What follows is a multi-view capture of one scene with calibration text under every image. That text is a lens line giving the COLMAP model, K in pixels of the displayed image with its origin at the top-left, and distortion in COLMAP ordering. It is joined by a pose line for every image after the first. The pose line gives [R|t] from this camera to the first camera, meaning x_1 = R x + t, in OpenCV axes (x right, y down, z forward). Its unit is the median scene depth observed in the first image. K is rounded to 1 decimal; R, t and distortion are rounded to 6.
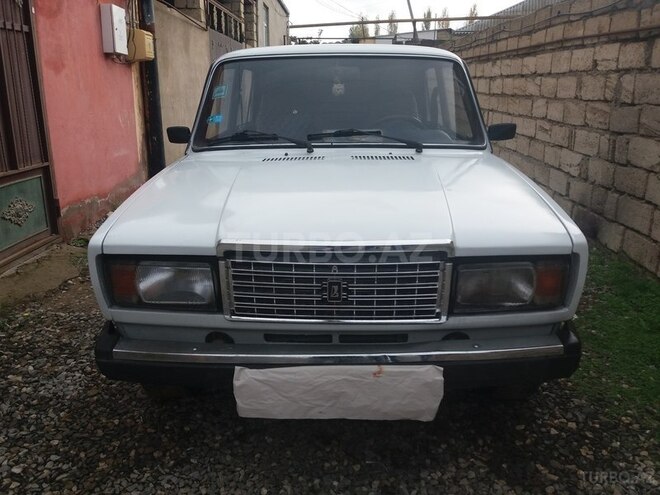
lens RADIAL K [[545.2, 0, 328.9], [0, 545.2, 247.3], [0, 0, 1]] dist [0.006546, -0.008726]
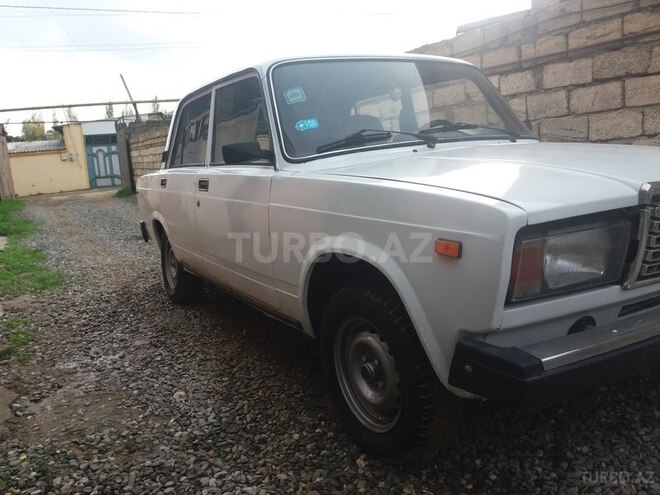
lens RADIAL K [[545.2, 0, 328.9], [0, 545.2, 247.3], [0, 0, 1]] dist [0.006546, -0.008726]
pose [[0.848555, -0.145191, 0.508796, -0.483014], [0.221379, 0.970822, -0.092173, 0.023435], [-0.480568, 0.190851, 0.855938, 0.239275]]
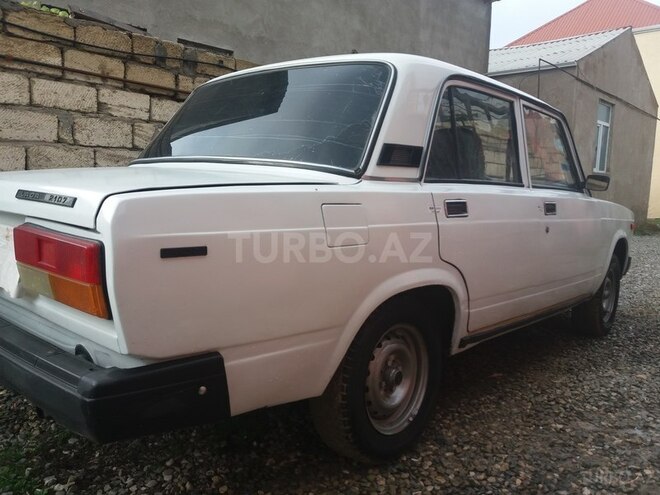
lens RADIAL K [[545.2, 0, 328.9], [0, 545.2, 247.3], [0, 0, 1]] dist [0.006546, -0.008726]
pose [[-0.740226, -0.106677, 0.663841, -0.494170], [0.156182, 0.933045, 0.324090, -0.416316], [-0.653967, 0.343580, -0.674003, 1.703910]]
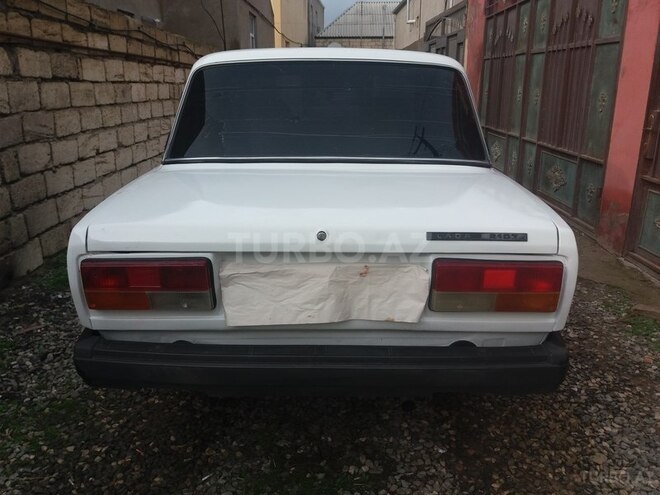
lens RADIAL K [[545.2, 0, 328.9], [0, 545.2, 247.3], [0, 0, 1]] dist [0.006546, -0.008726]
pose [[-0.999986, -0.001104, 0.005158, 0.012753], [0.001910, 0.835702, 0.549180, -0.597049], [-0.004917, 0.549182, -0.835688, 1.950119]]
